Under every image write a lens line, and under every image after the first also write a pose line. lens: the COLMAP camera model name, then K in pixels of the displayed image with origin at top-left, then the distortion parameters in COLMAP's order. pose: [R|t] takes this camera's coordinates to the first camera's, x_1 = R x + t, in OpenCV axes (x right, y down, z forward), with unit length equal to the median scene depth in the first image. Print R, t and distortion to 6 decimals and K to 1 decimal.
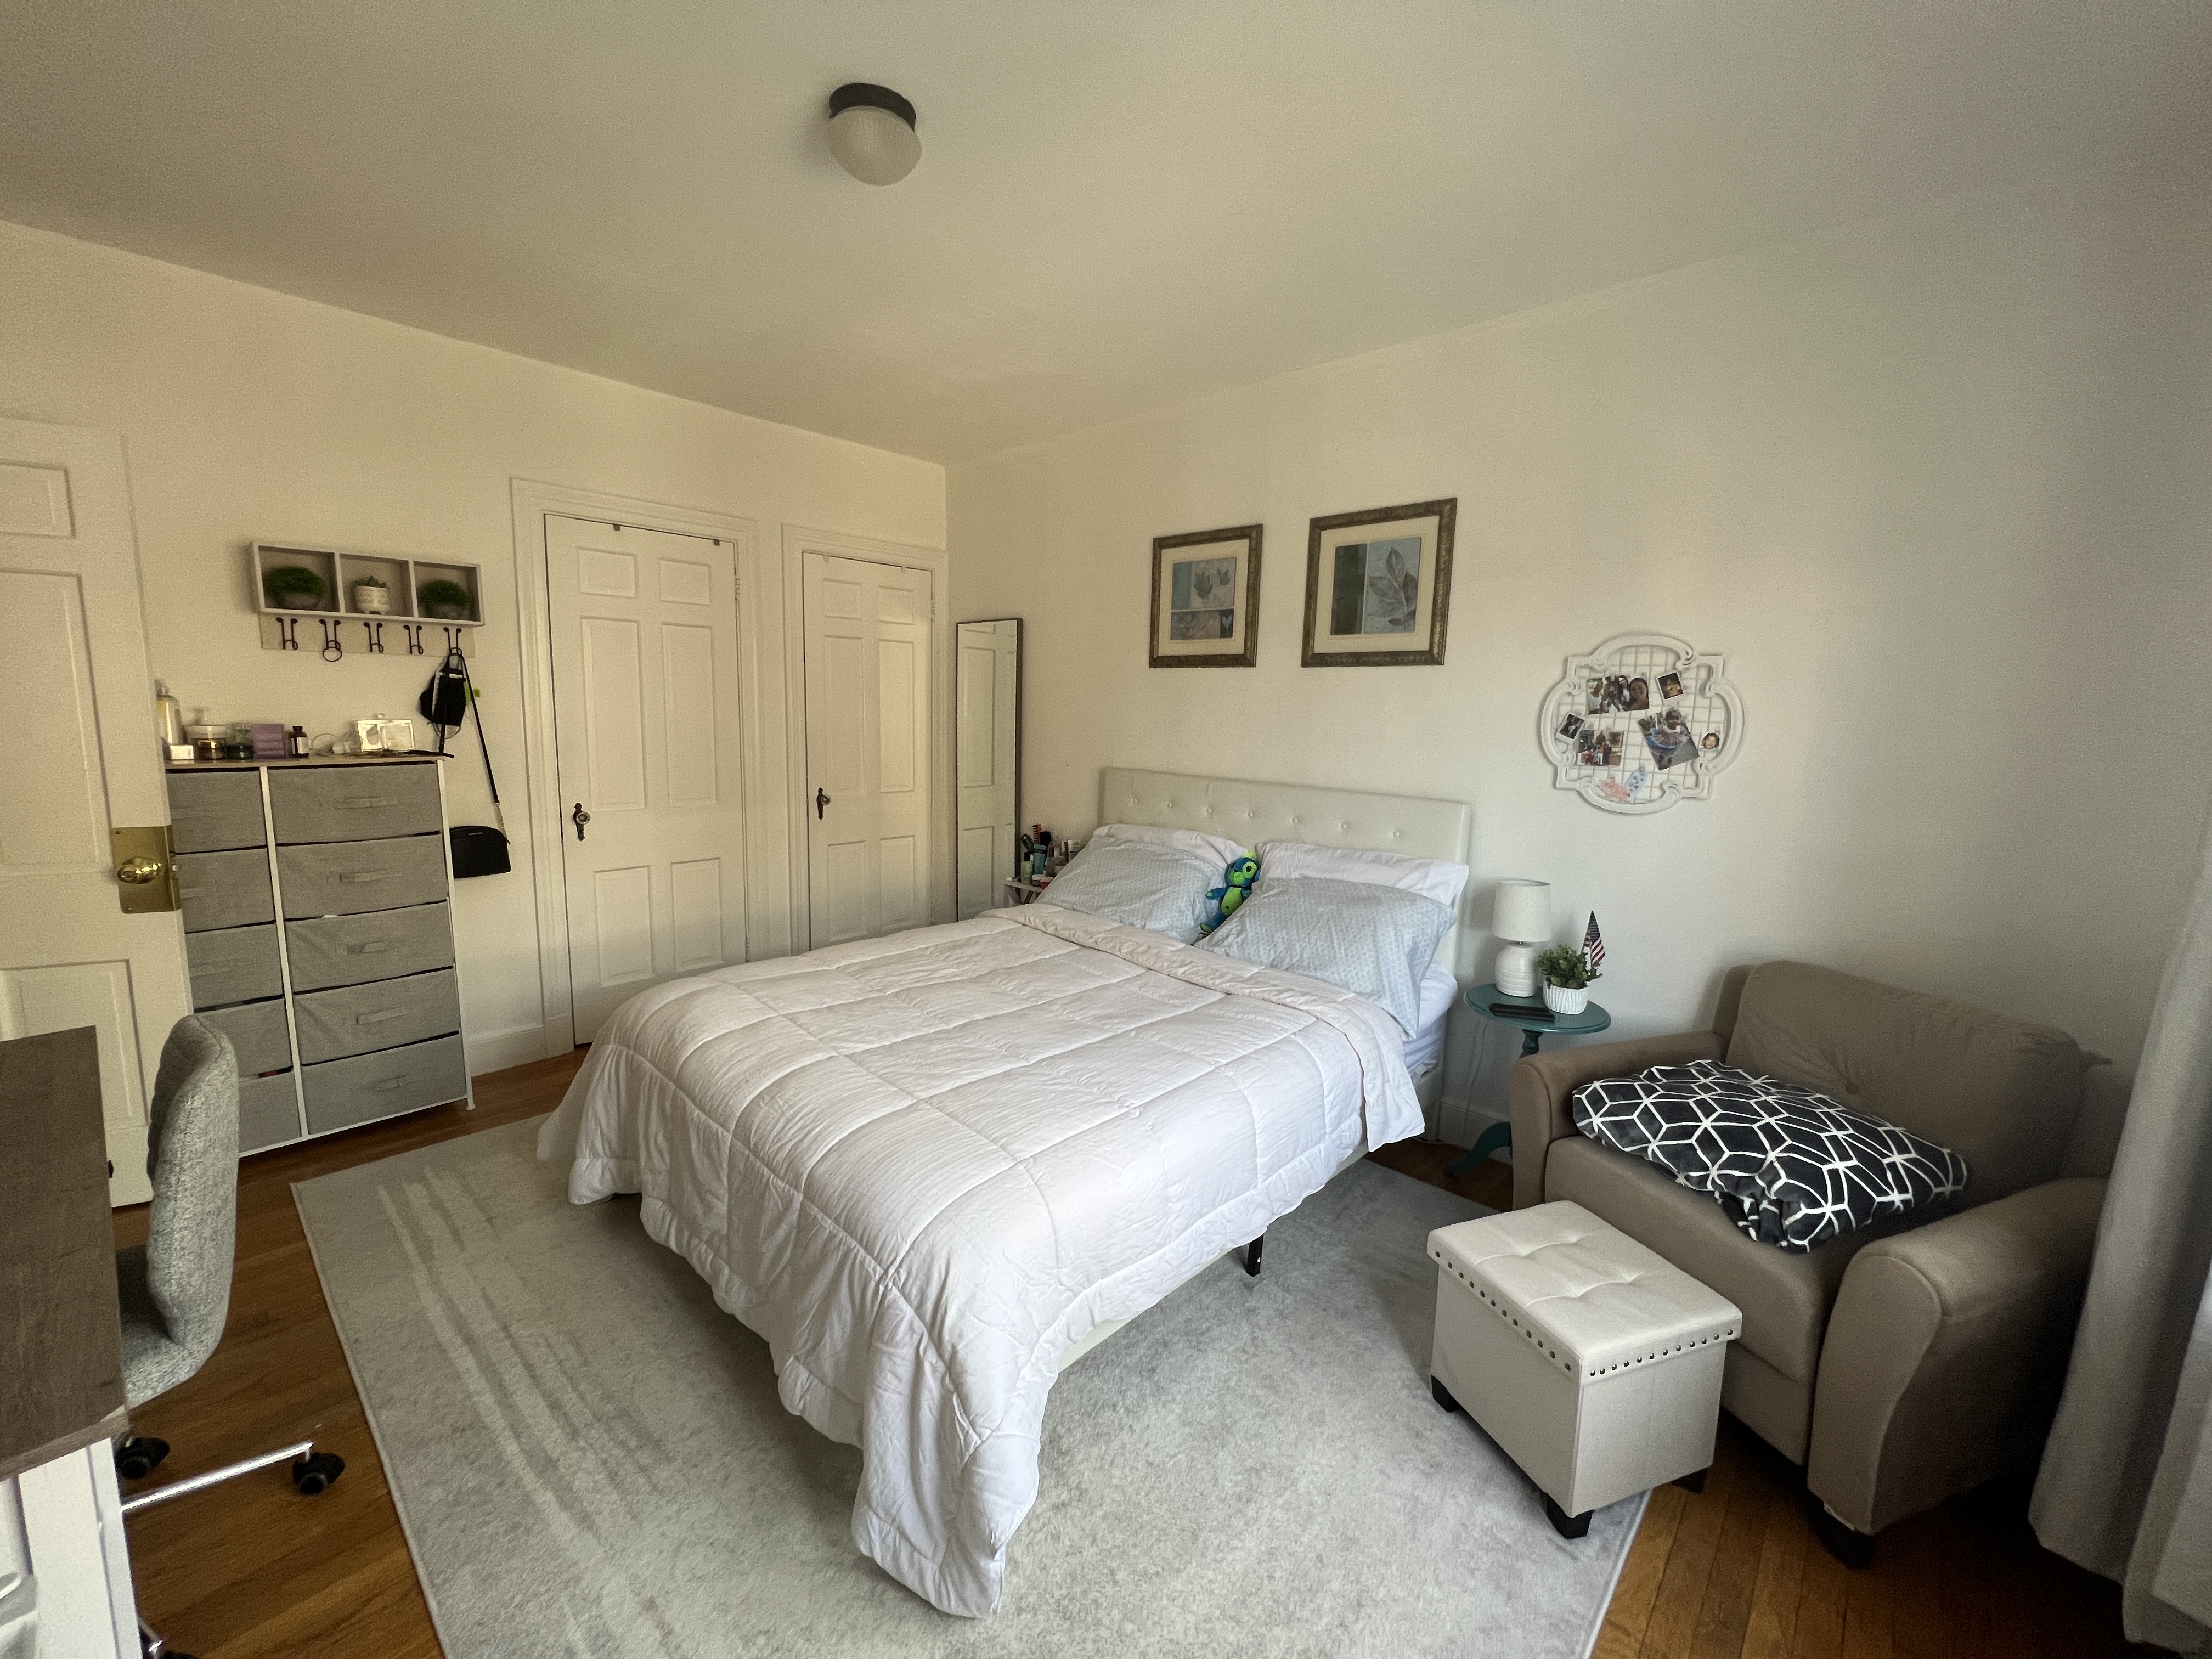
lens RADIAL K [[887.2, 0, 1099.6], [0, 887.2, 825.9], [0, 0, 1]] dist [-0.000970, -0.000060]
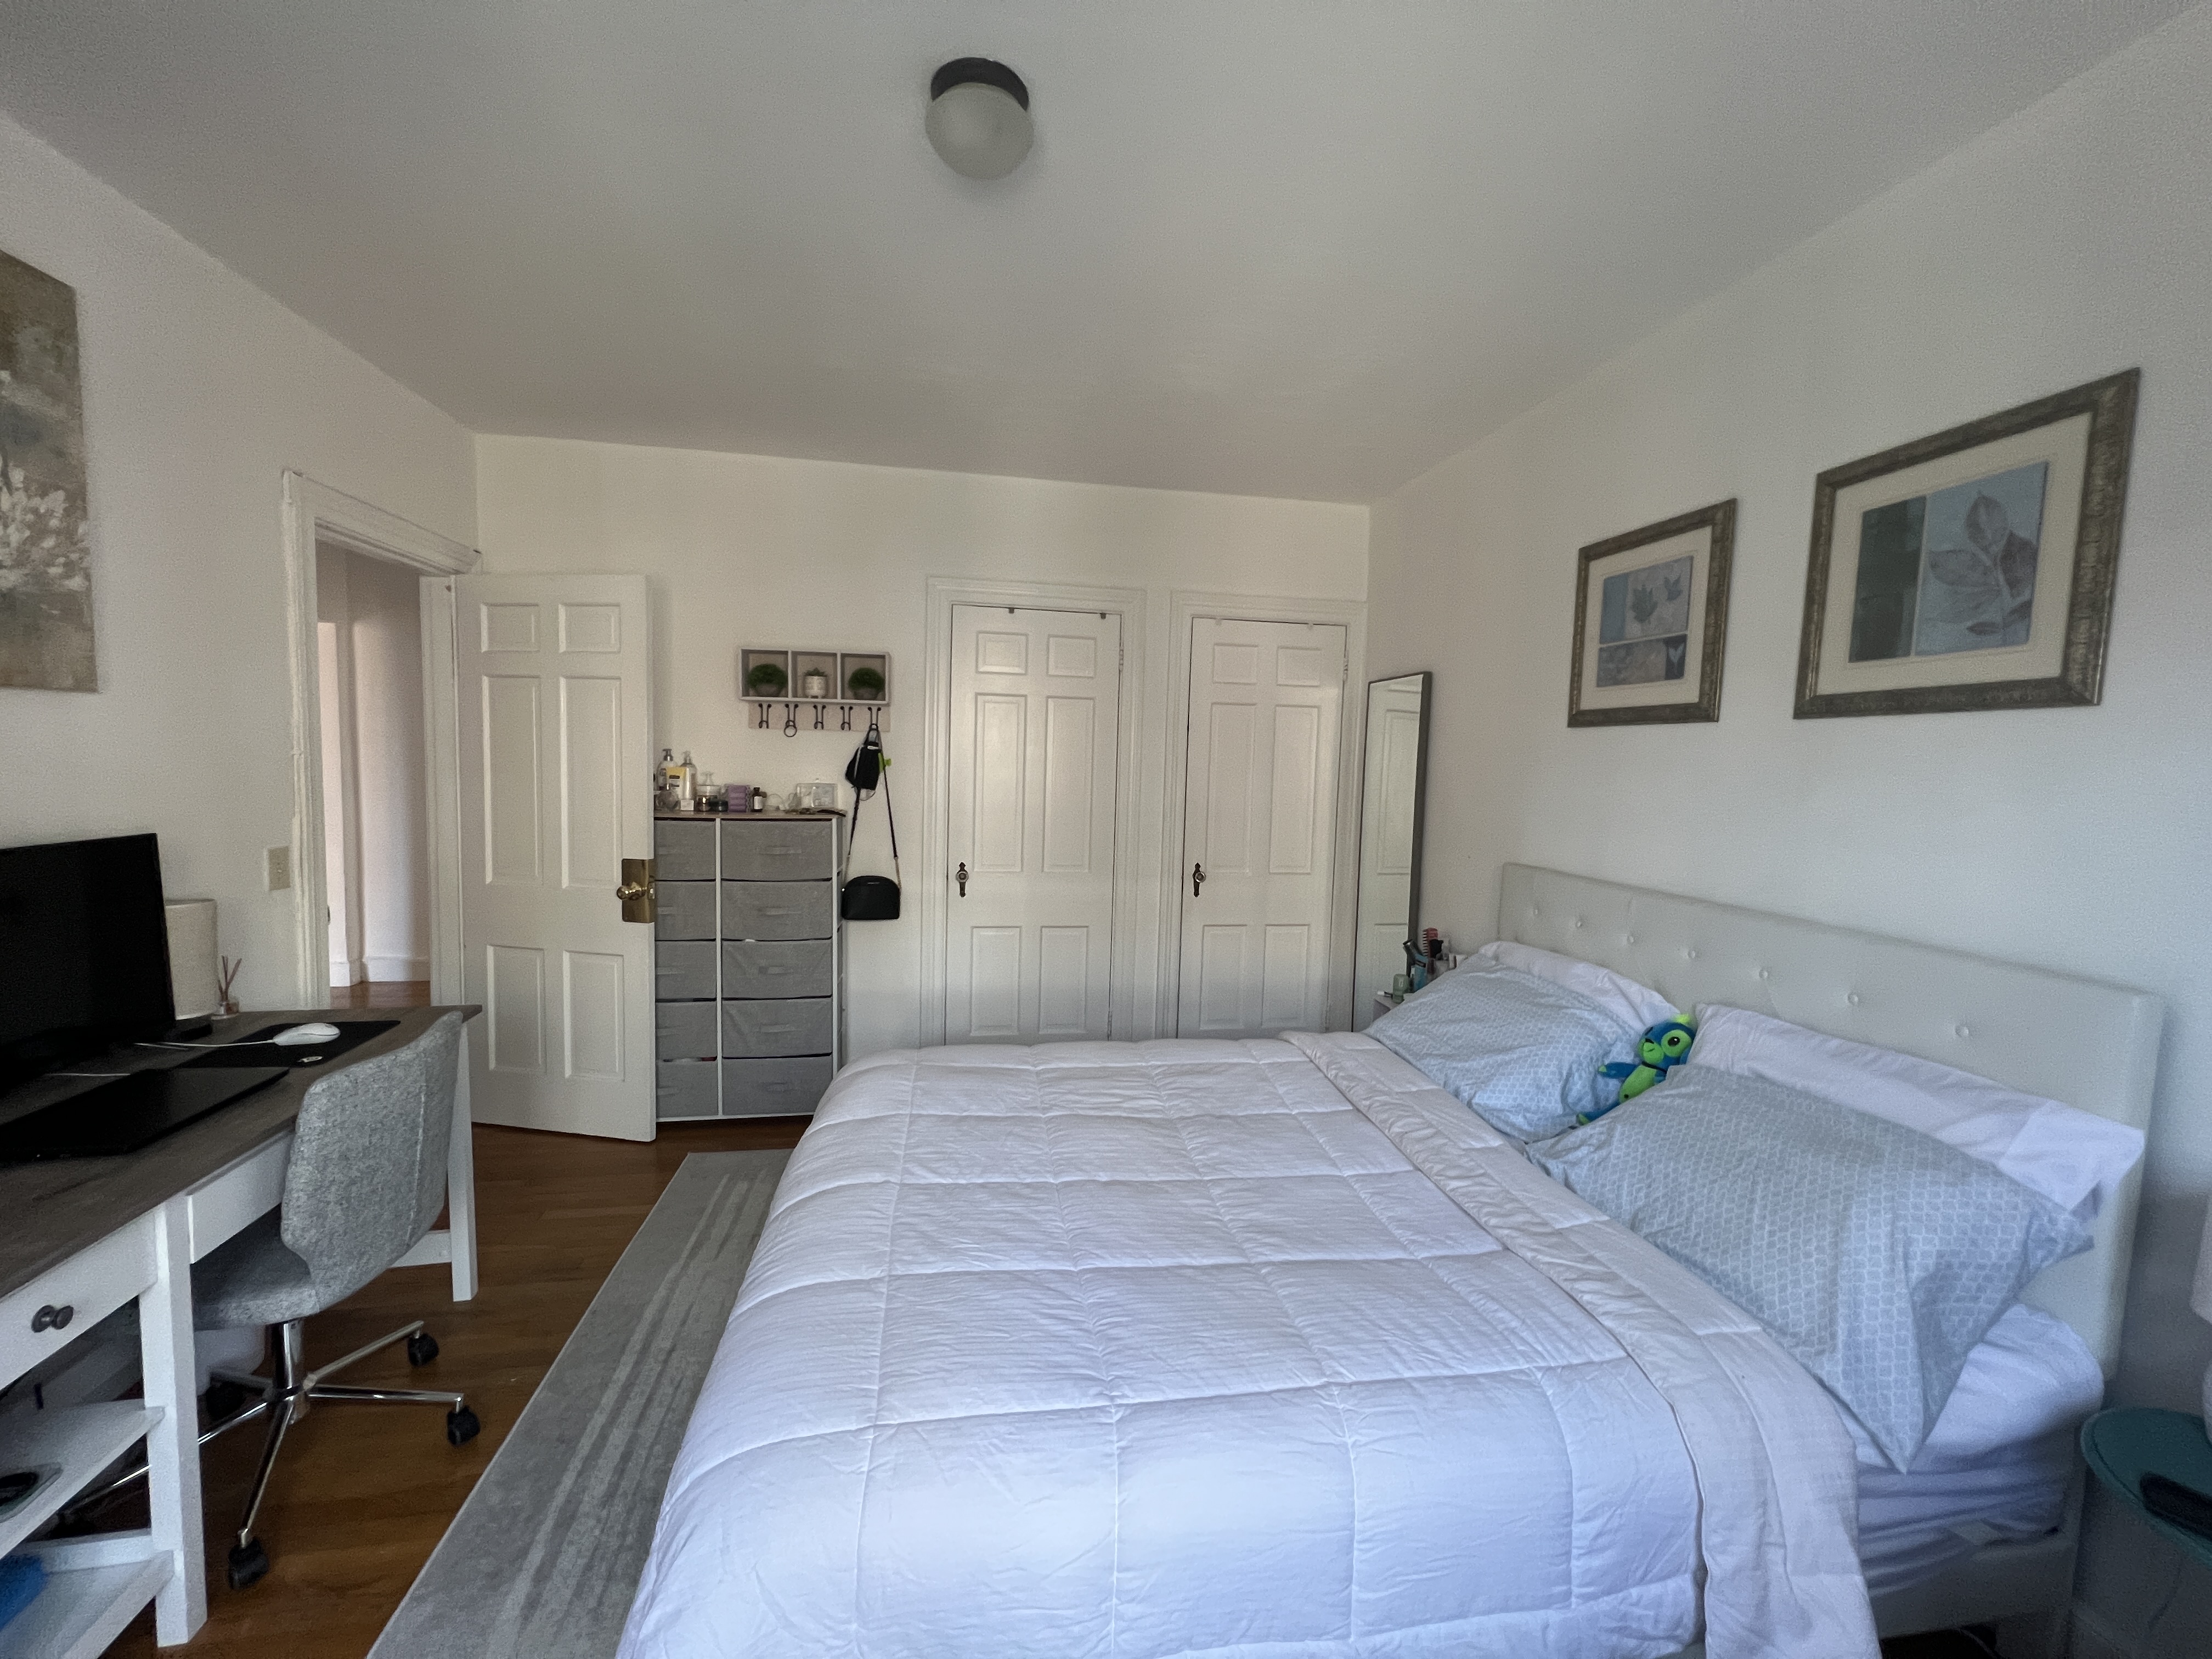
lens RADIAL K [[884.8, 0, 1101.8], [0, 884.8, 826.8], [0, 0, 1]] dist [-0.002217, 0.000590]
pose [[0.795075, 0.043794, -0.604928, 0.237503], [-0.092526, 0.994473, -0.049614, -0.036712], [0.599412, 0.095419, 0.794733, 0.272691]]
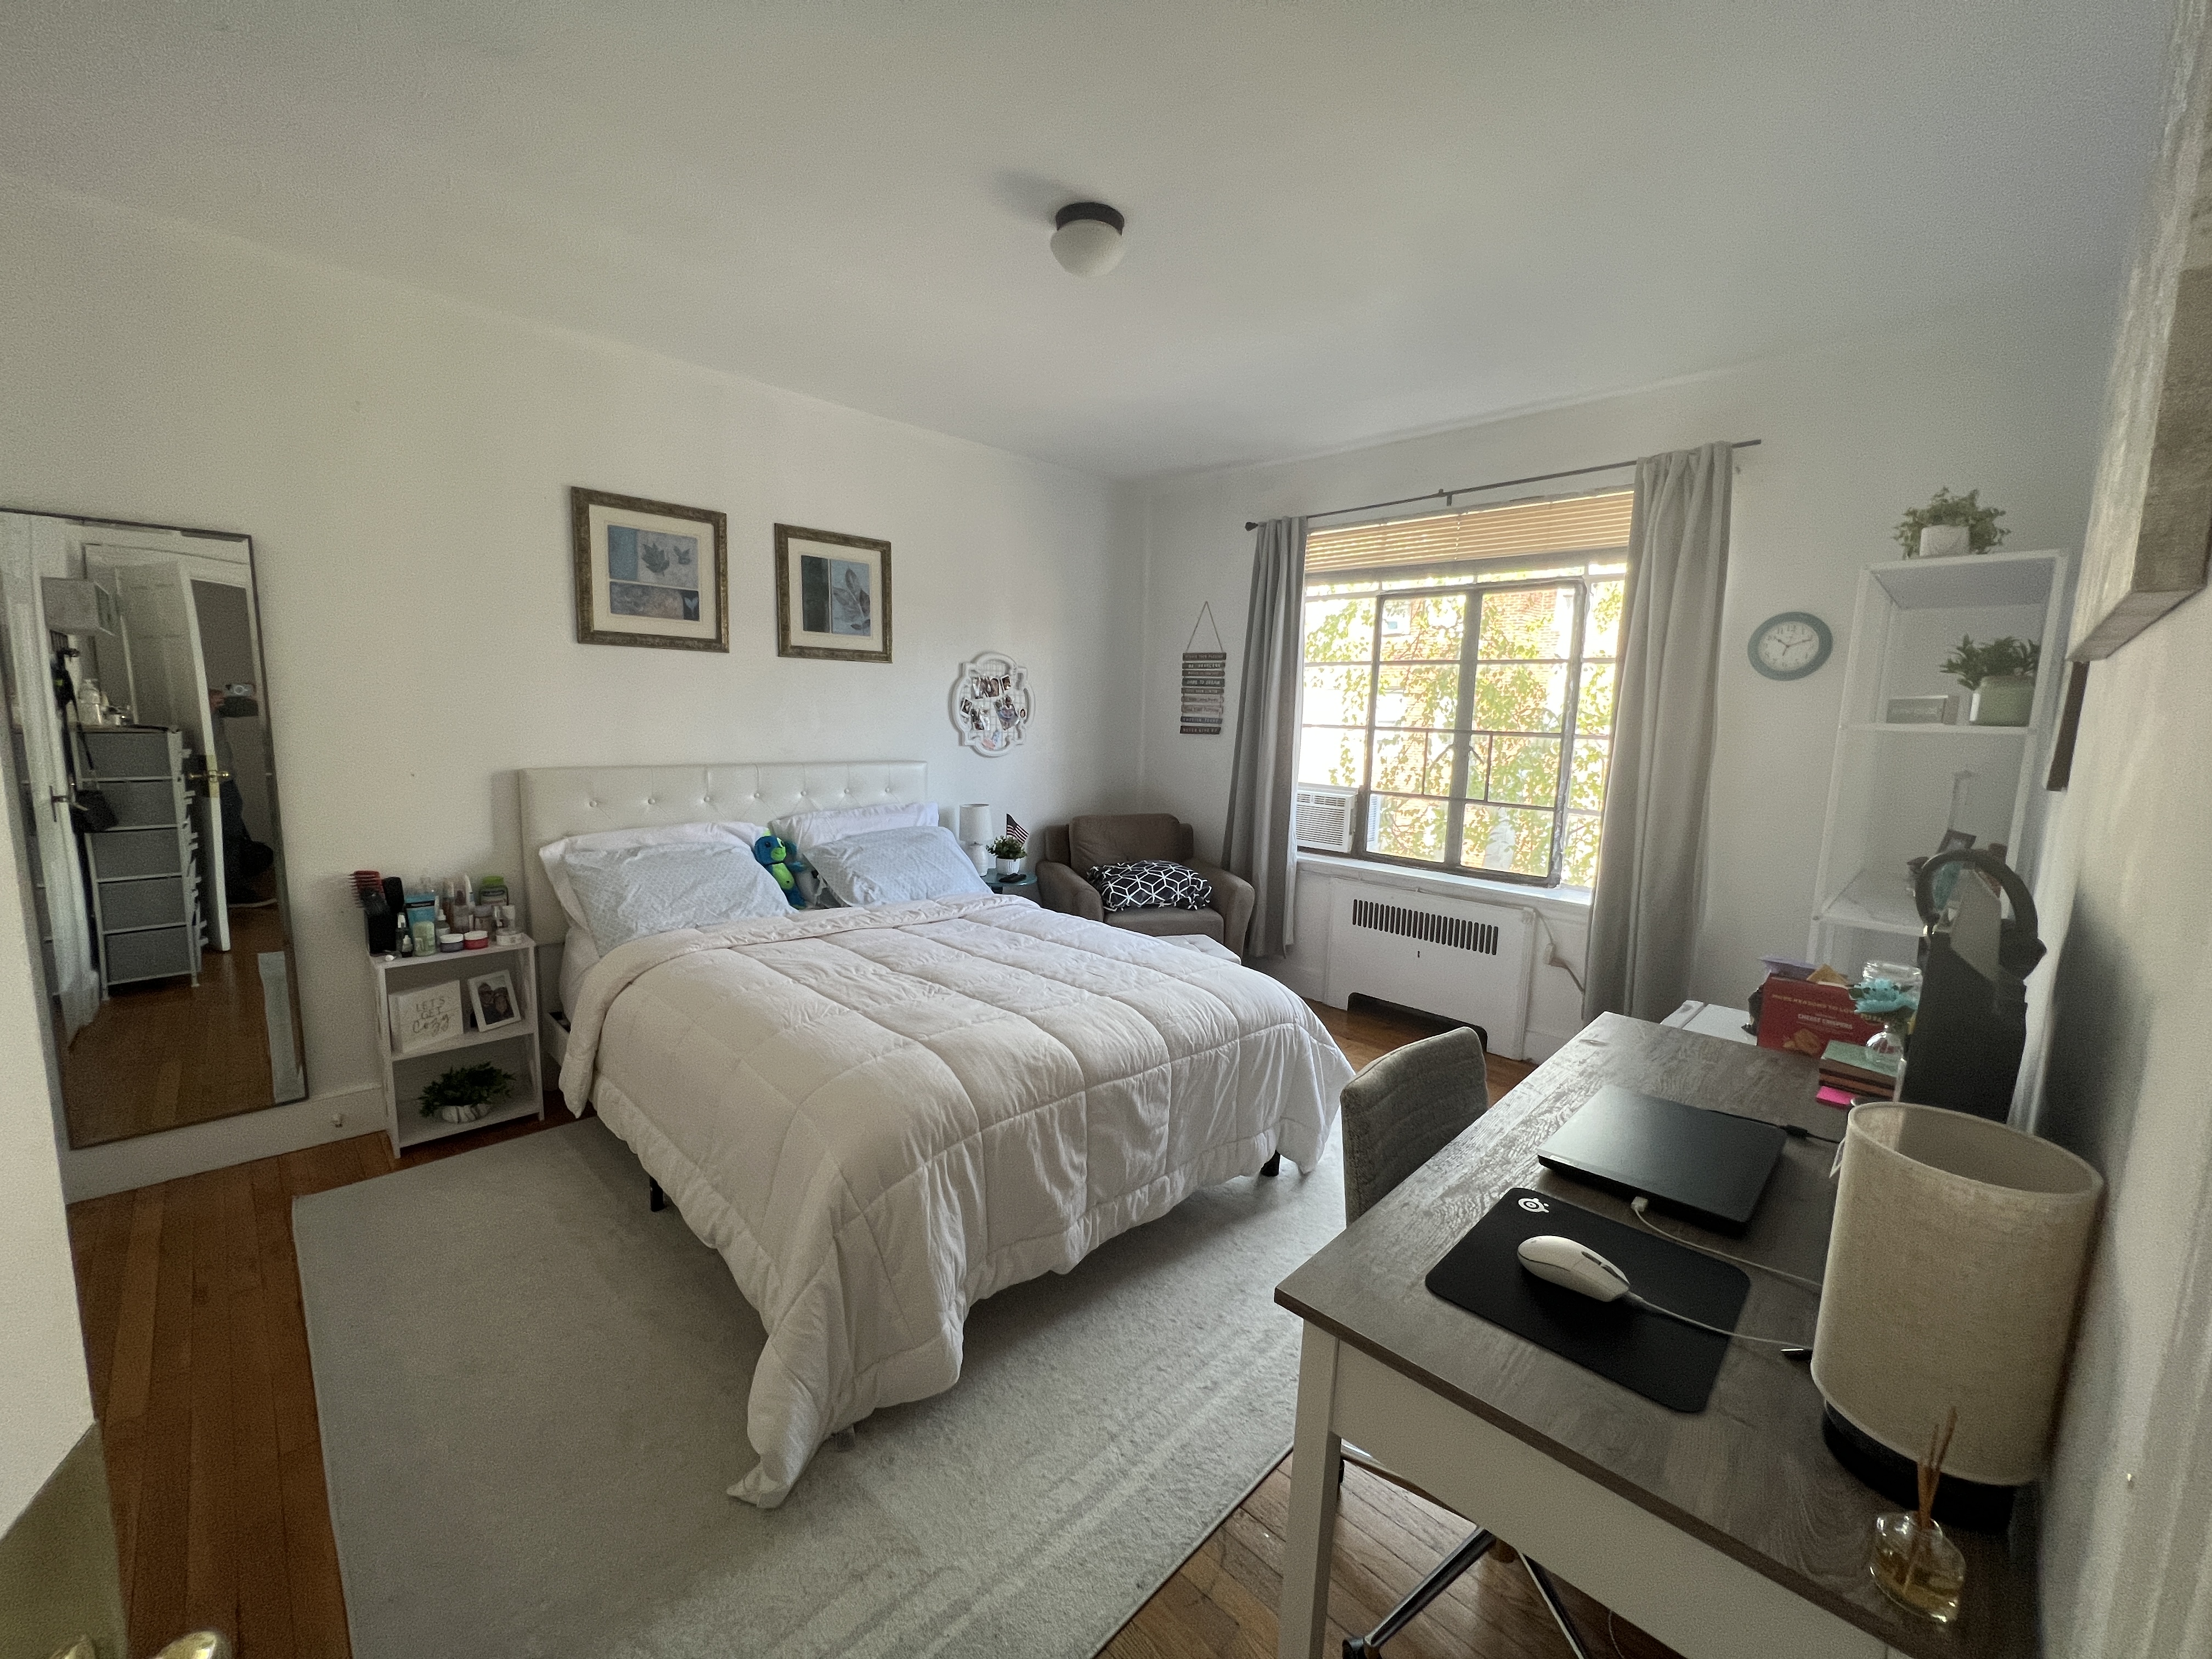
lens RADIAL K [[884.8, 0, 1101.8], [0, 884.8, 826.8], [0, 0, 1]] dist [-0.002217, 0.000590]
pose [[0.039370, -0.158114, 0.986636, -0.952777], [0.110479, 0.982036, 0.152969, -0.102109], [-0.993098, 0.102980, 0.056131, 0.602195]]
